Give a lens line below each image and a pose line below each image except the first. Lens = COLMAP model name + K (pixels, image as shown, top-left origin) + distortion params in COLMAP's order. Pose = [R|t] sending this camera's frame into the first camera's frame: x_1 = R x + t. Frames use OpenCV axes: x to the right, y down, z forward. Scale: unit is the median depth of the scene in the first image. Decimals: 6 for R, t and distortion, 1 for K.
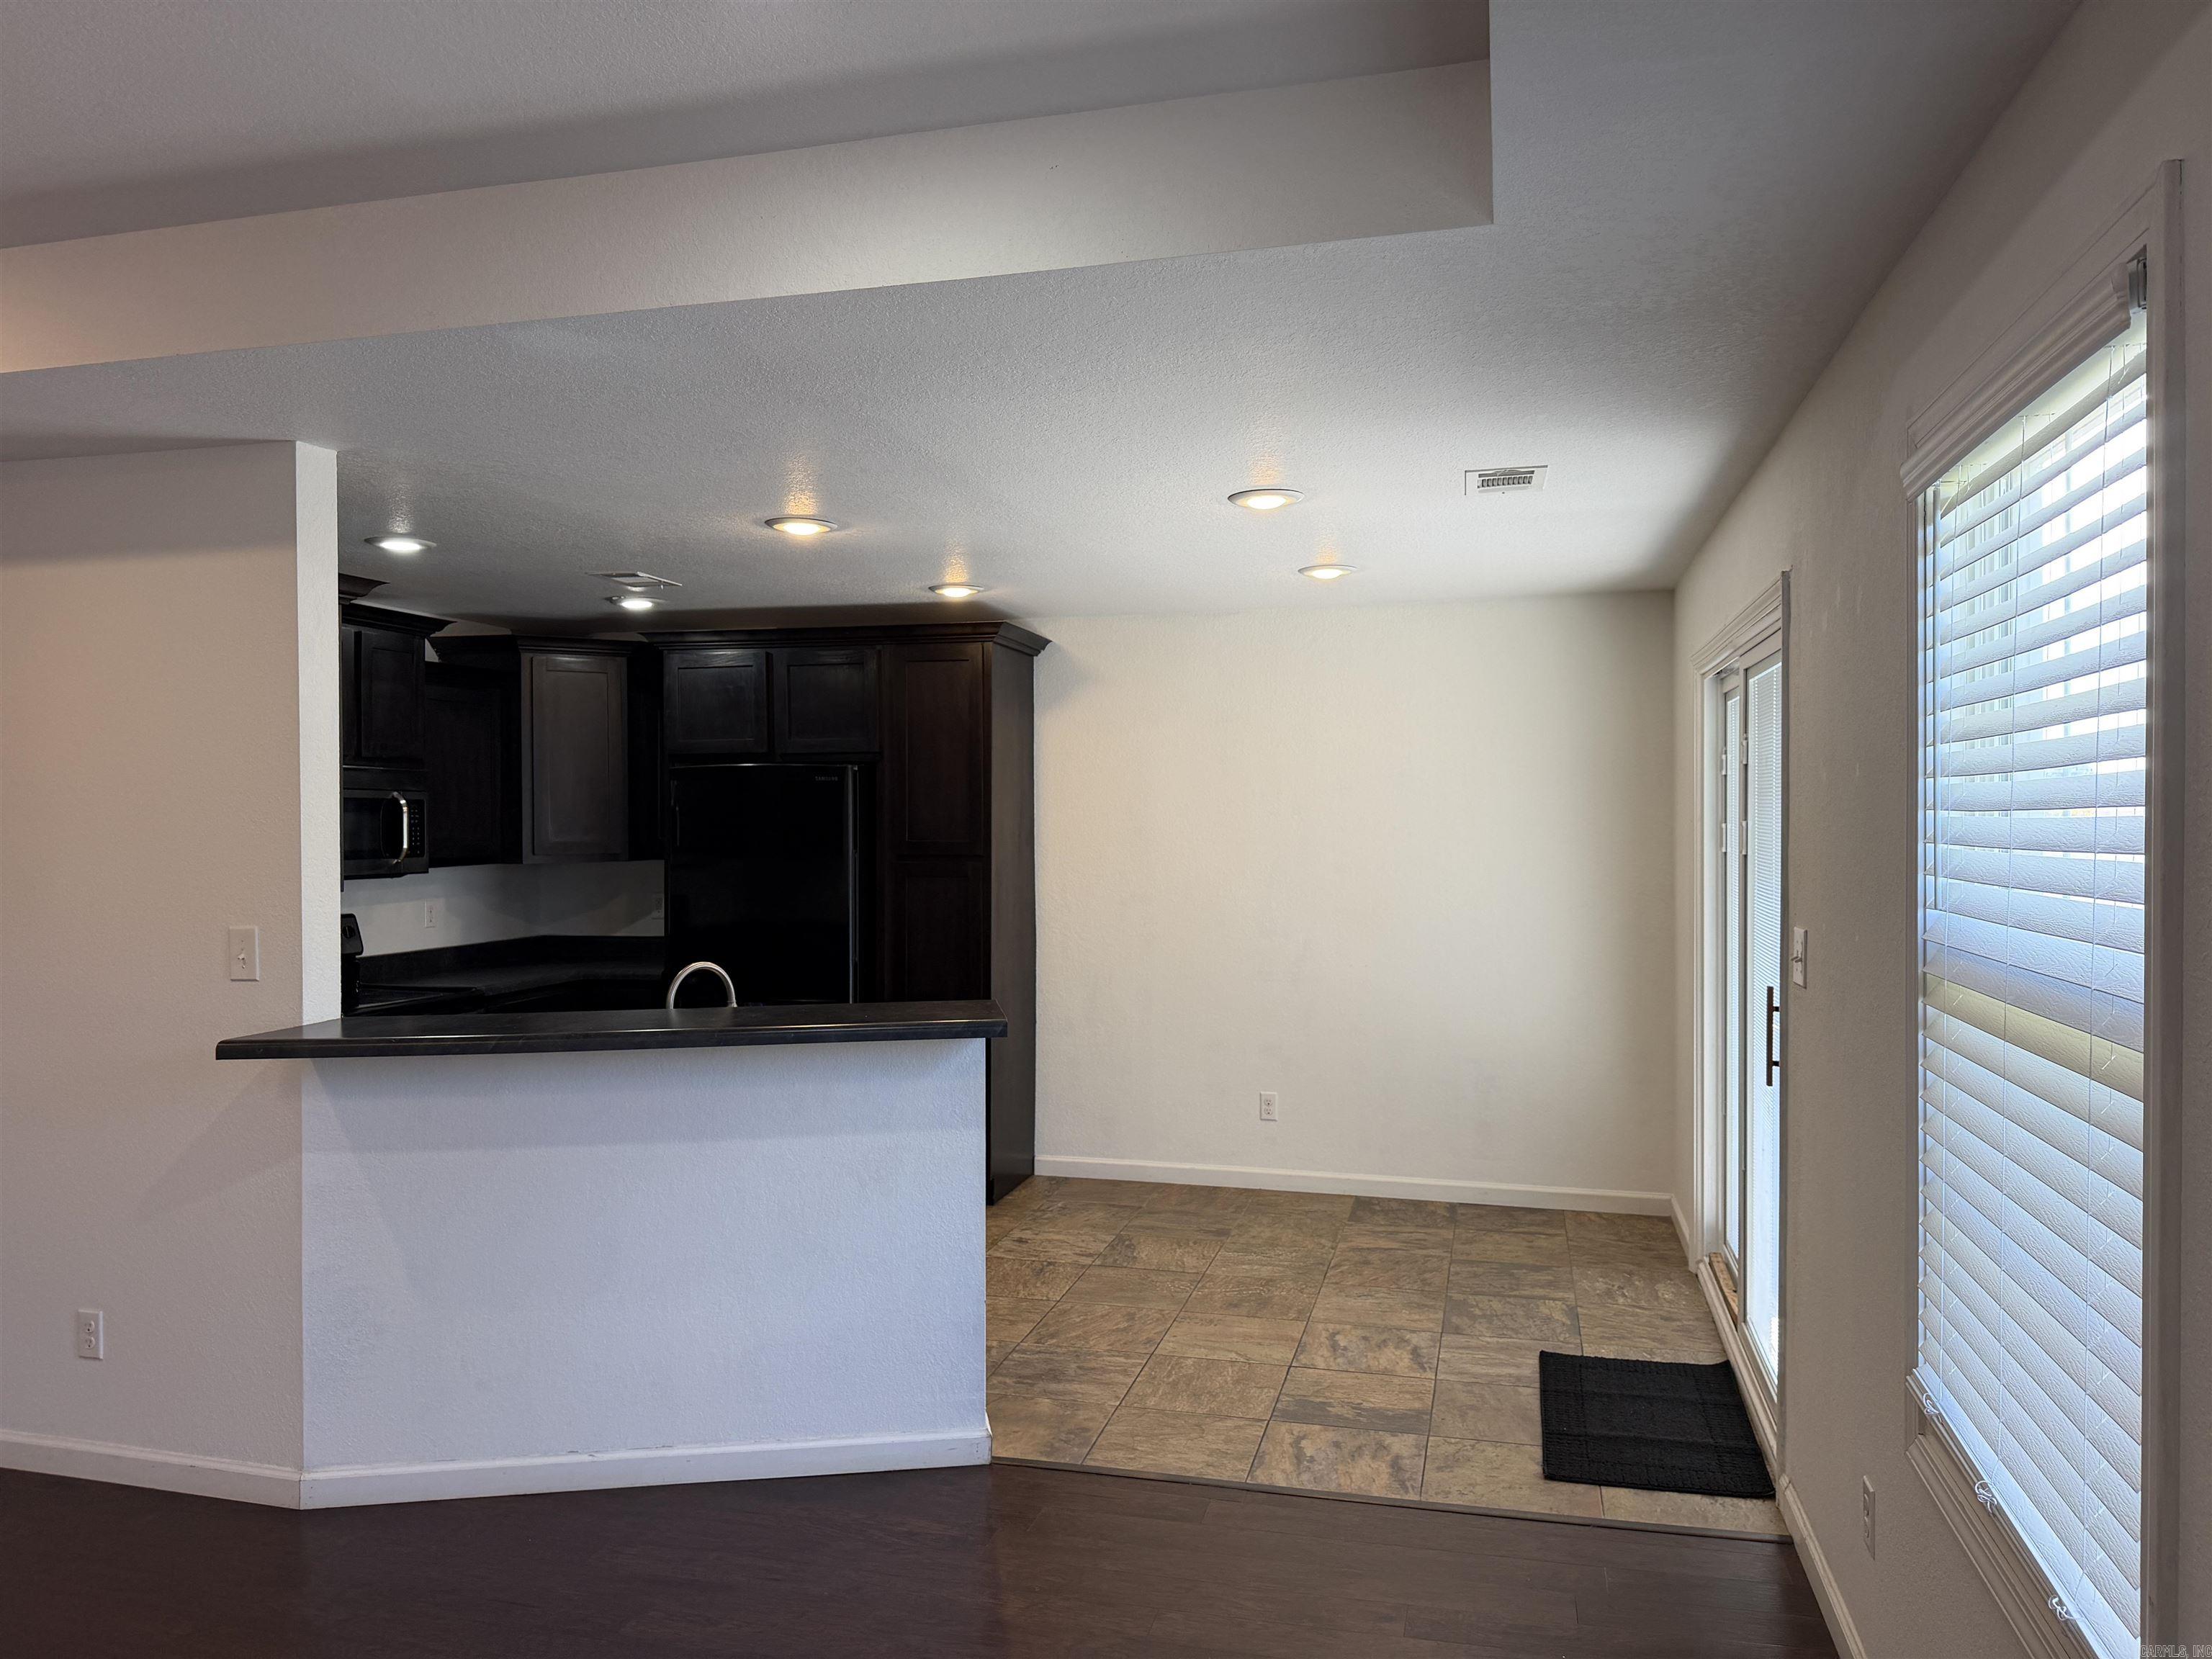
lens RADIAL K [[1538.1, 0, 1106.0], [0, 1538.1, 829.5], [0, 0, 1]] dist [0.007173, 0.001075]
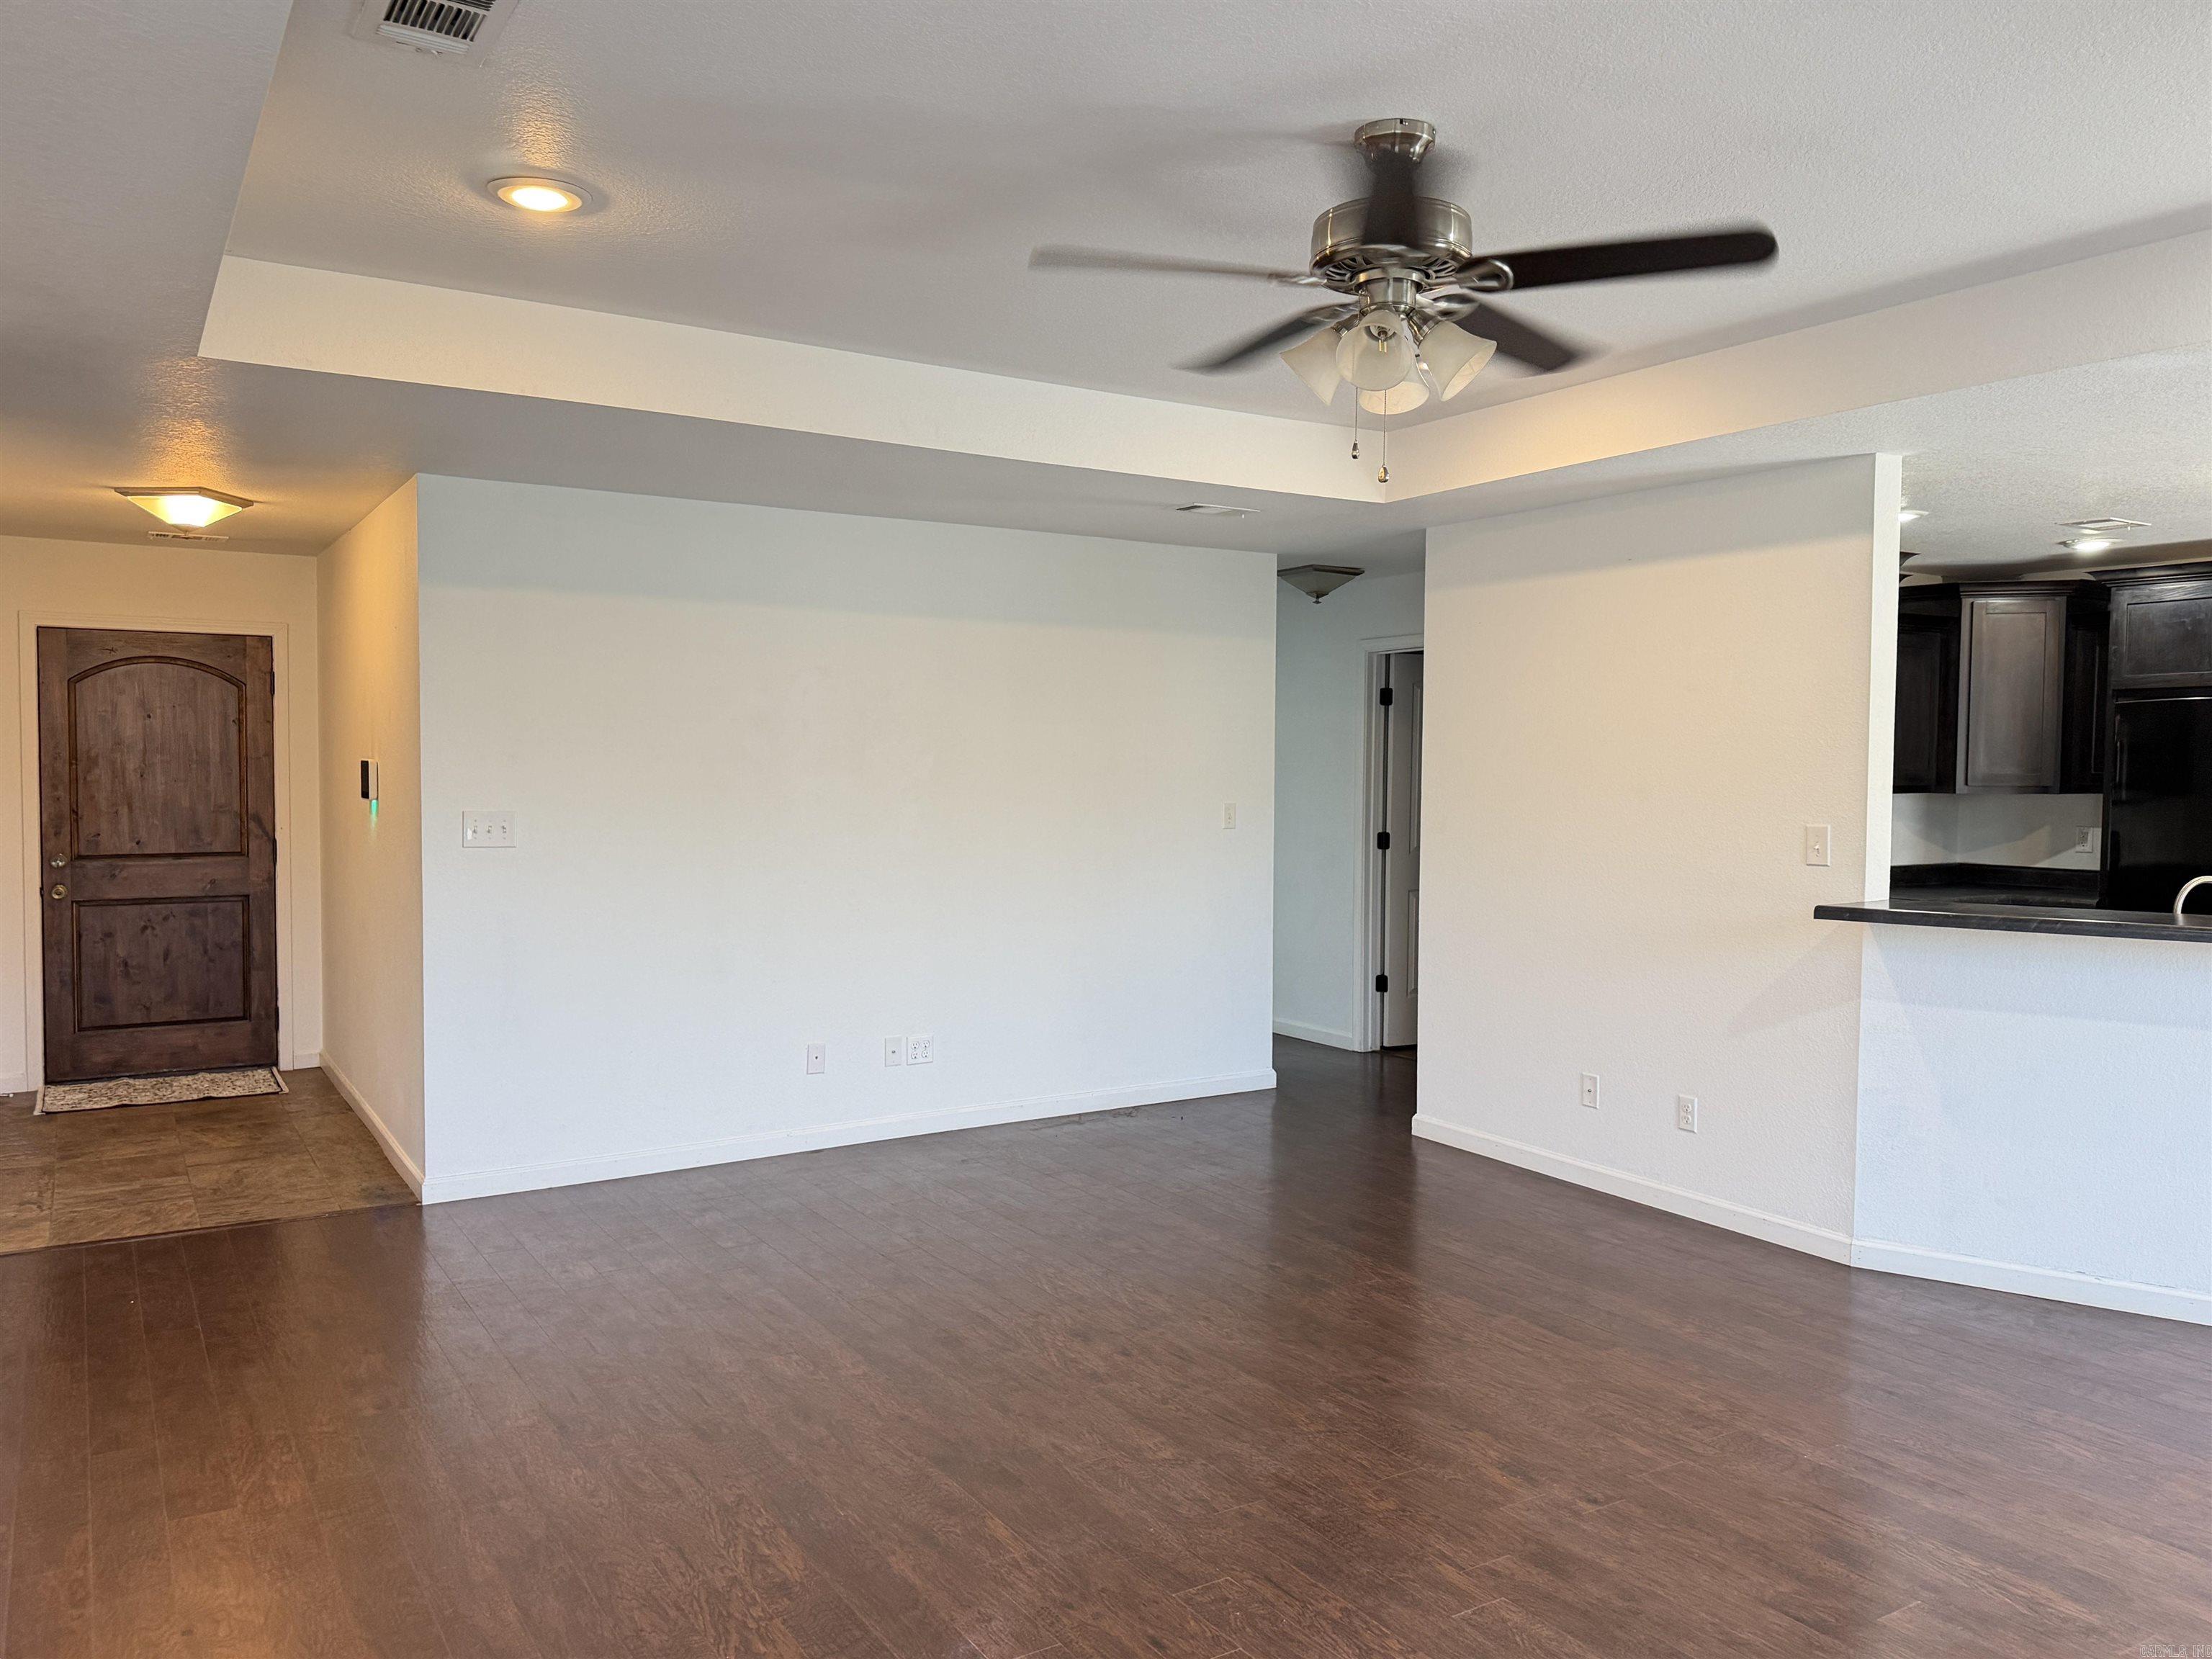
lens RADIAL K [[1607.2, 0, 1106.0], [0, 1607.2, 829.5], [0, 0, 1]] dist [0.002553, -0.001811]
pose [[0.718560, 0.038576, -0.694395, -0.033072], [-0.014754, 0.999081, 0.040235, 0.017615], [0.695309, -0.018666, 0.718469, -0.380551]]
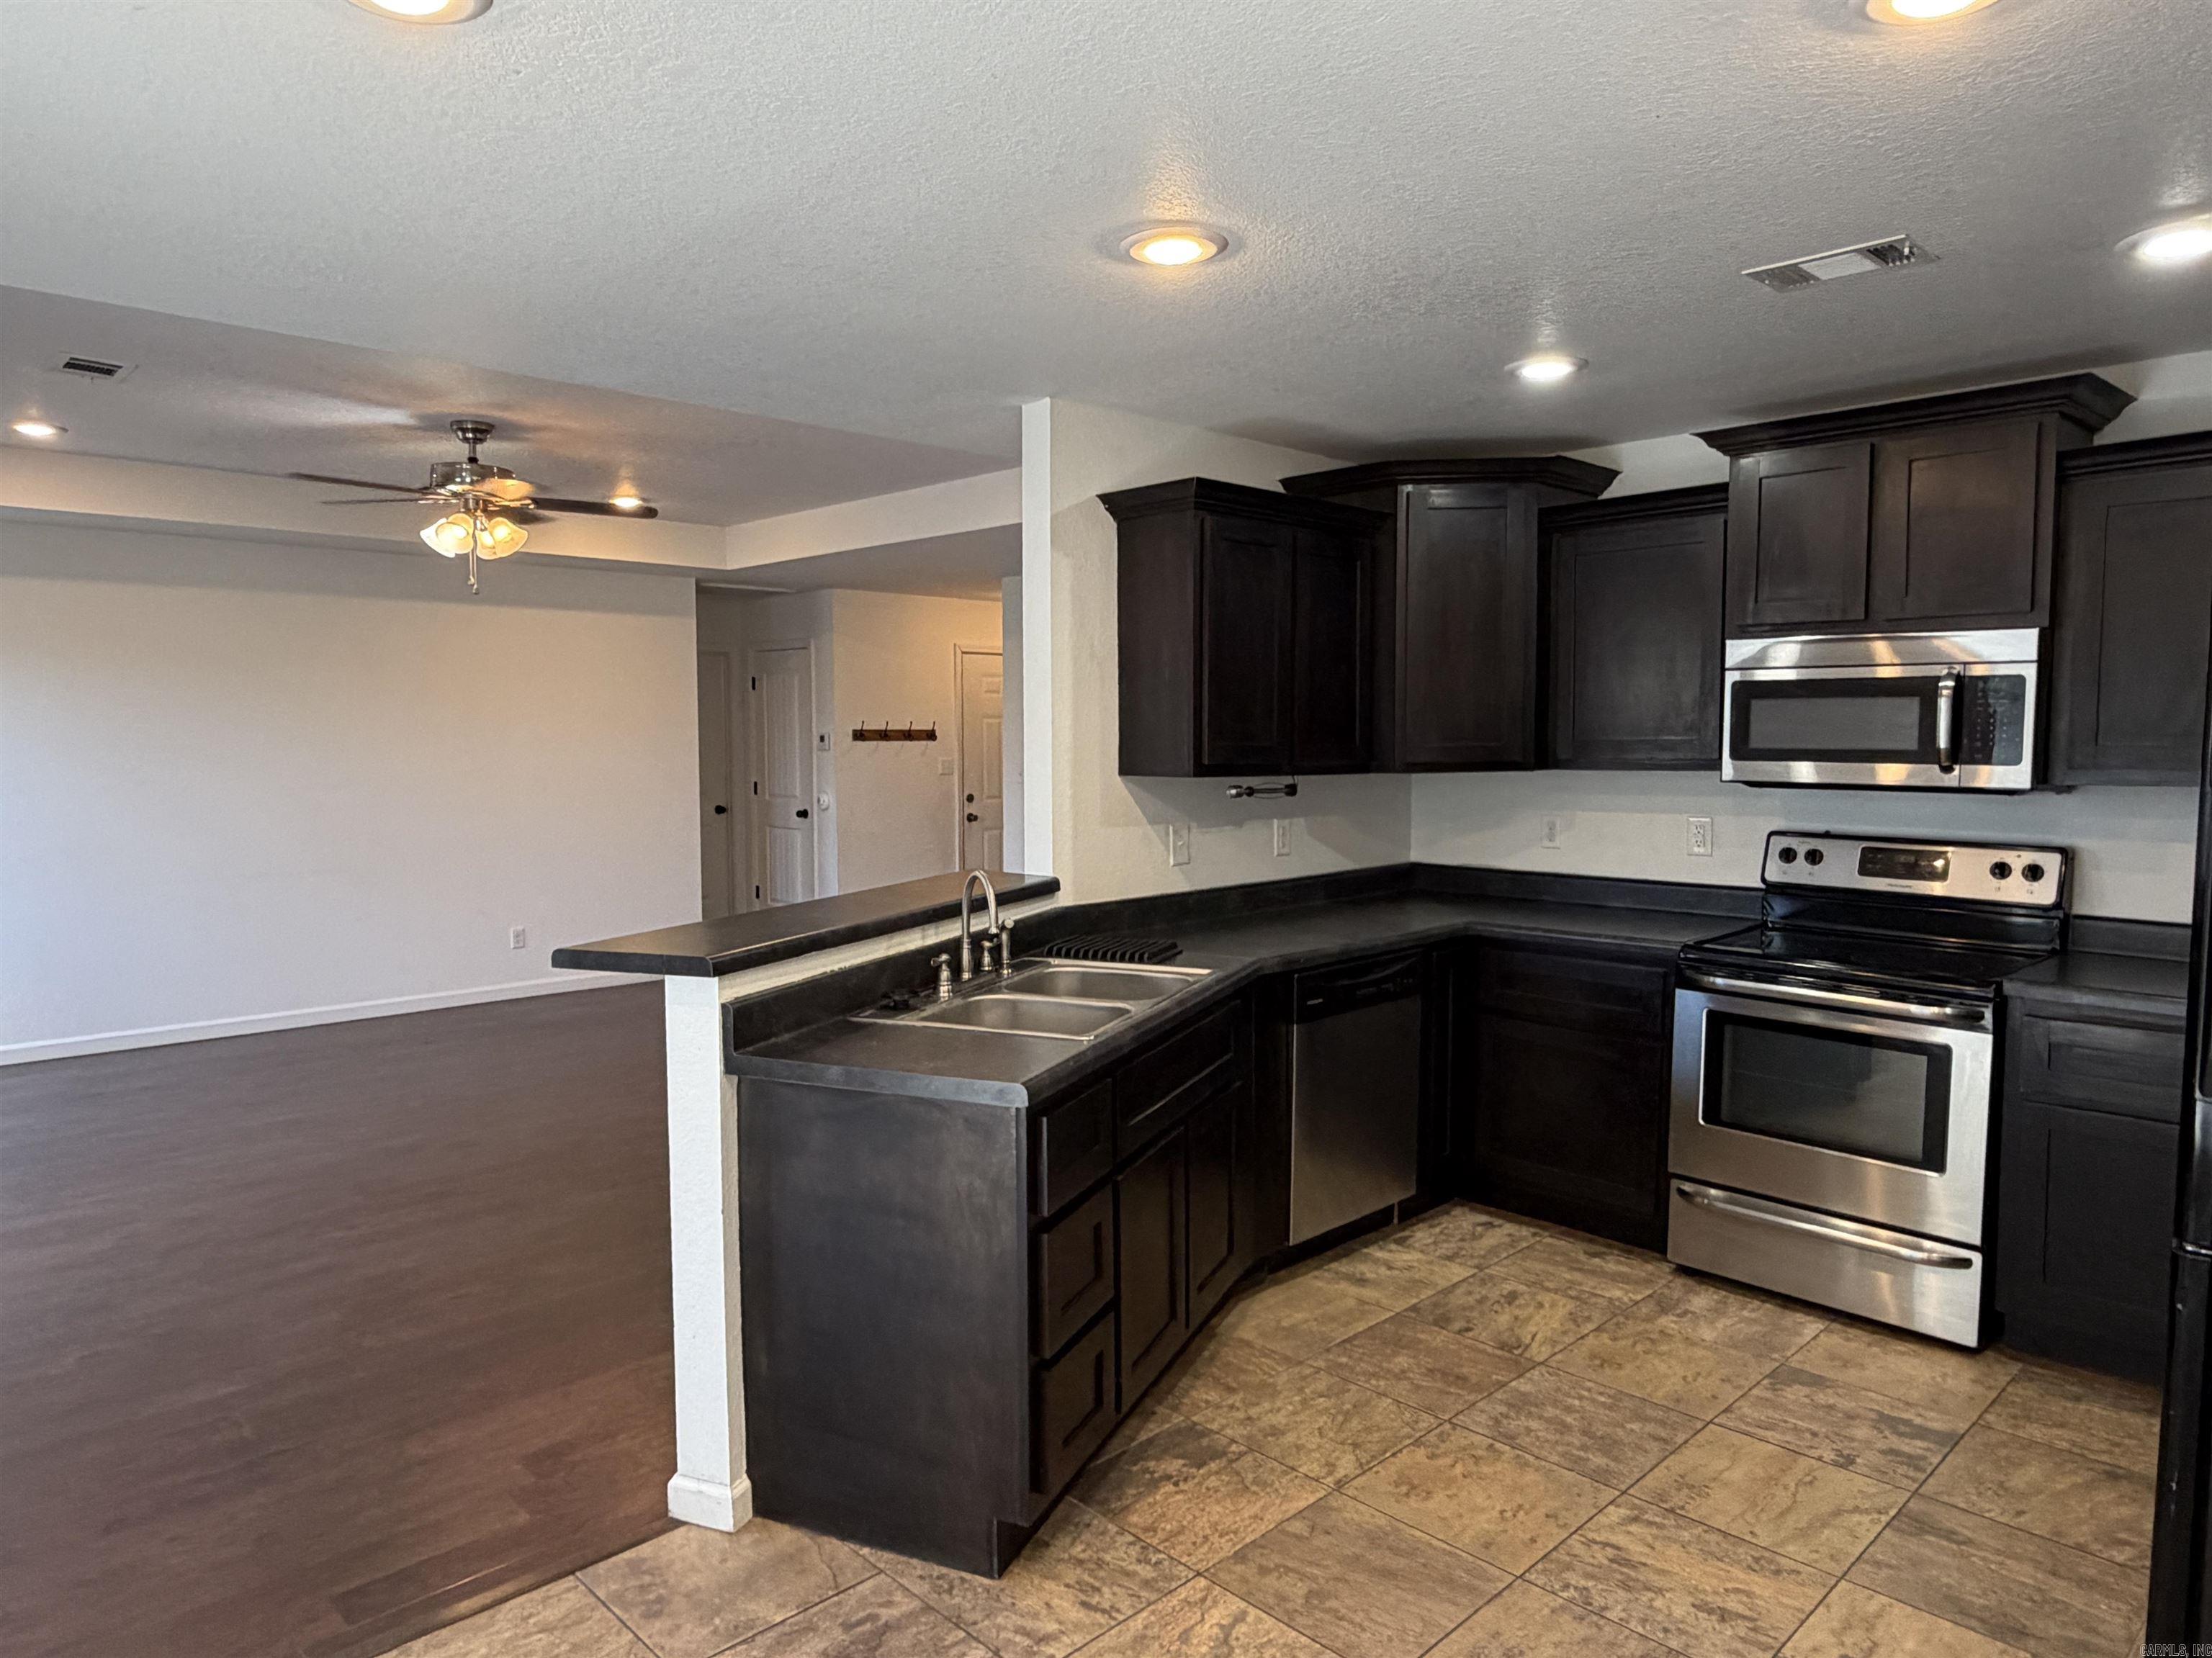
lens RADIAL K [[1420.6, 0, 1106.0], [0, 1420.6, 829.0], [0, 0, 1]] dist [-0.004623, 0.002655]
pose [[-0.519489, 0.063433, -0.852119, 0.386413], [-0.006468, 0.996920, 0.078156, -0.001951], [0.854452, 0.046113, -0.517479, 1.464094]]
